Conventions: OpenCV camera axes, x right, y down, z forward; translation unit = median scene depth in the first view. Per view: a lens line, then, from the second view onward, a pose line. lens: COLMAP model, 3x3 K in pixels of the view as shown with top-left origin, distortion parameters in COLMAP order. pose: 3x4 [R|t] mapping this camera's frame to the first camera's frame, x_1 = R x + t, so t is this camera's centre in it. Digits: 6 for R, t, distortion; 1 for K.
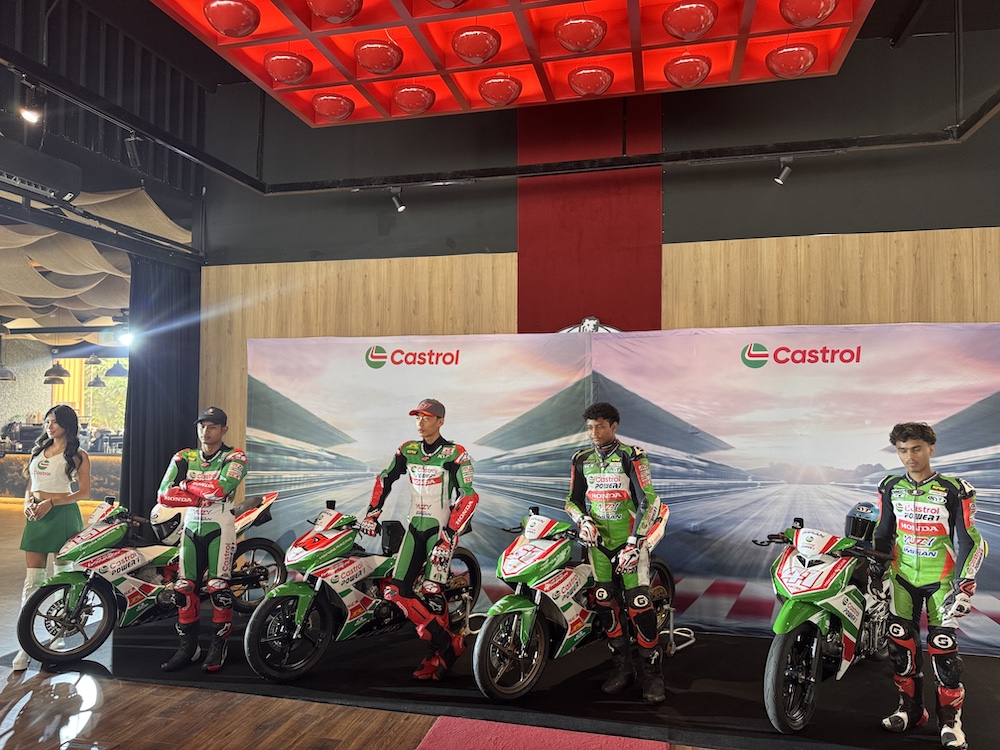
lens RADIAL K [[710.5, 0, 497.8], [0, 710.5, 375.6], [0, 0, 1]] dist [0.055283, -0.063769]
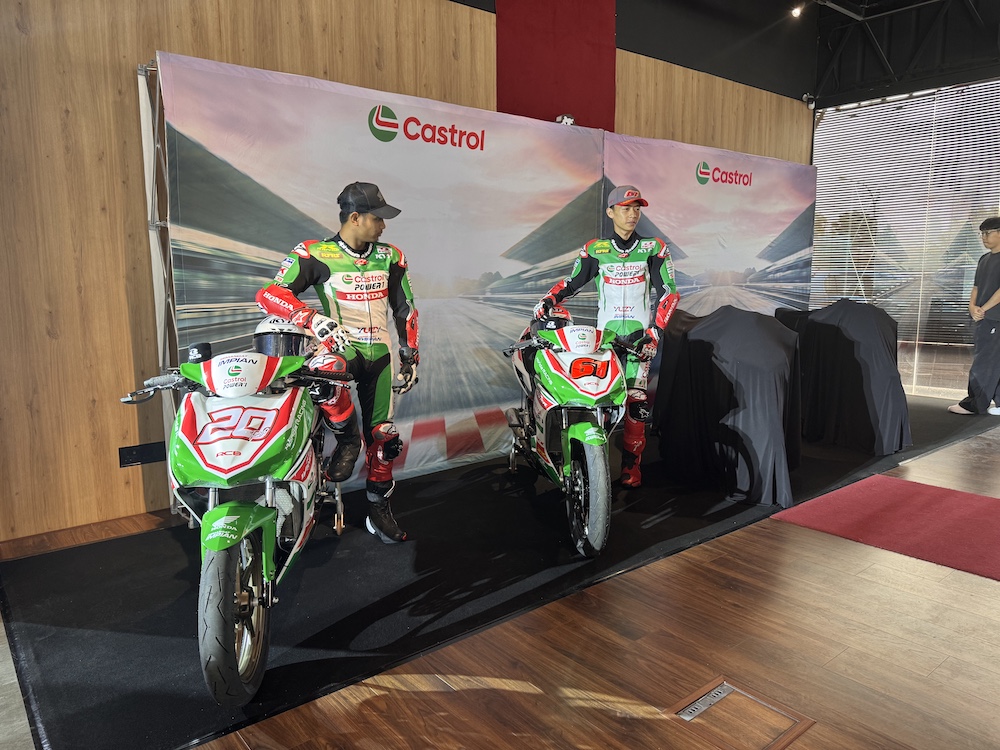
lens RADIAL K [[710.5, 0, 504.4], [0, 710.5, 379.7], [0, 0, 1]] dist [0.055283, -0.063769]
pose [[0.603779, -0.123527, 0.787523, -0.698213], [-0.023151, 0.984787, 0.172218, 0.097458], [-0.796816, -0.122213, 0.591733, 0.510522]]
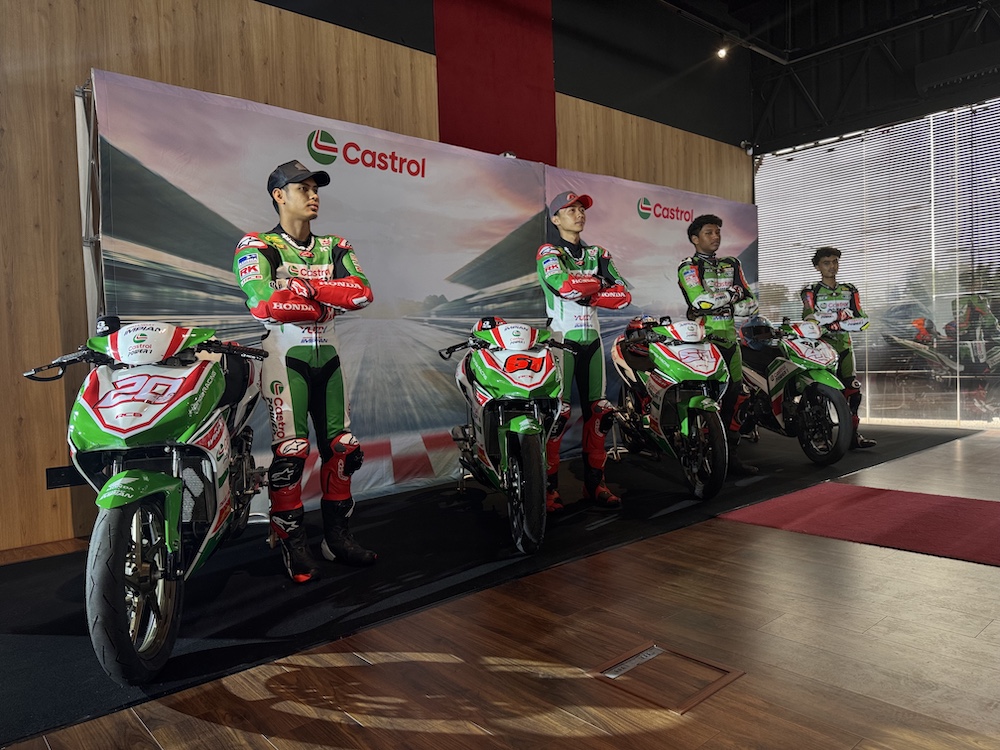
lens RADIAL K [[710.5, 0, 499.3], [0, 710.5, 382.5], [0, 0, 1]] dist [0.055283, -0.063769]
pose [[0.579485, -0.058877, 0.812853, -0.681941], [0.003467, 0.997556, 0.069783, 0.160510], [-0.814976, -0.037620, 0.578273, 0.480680]]
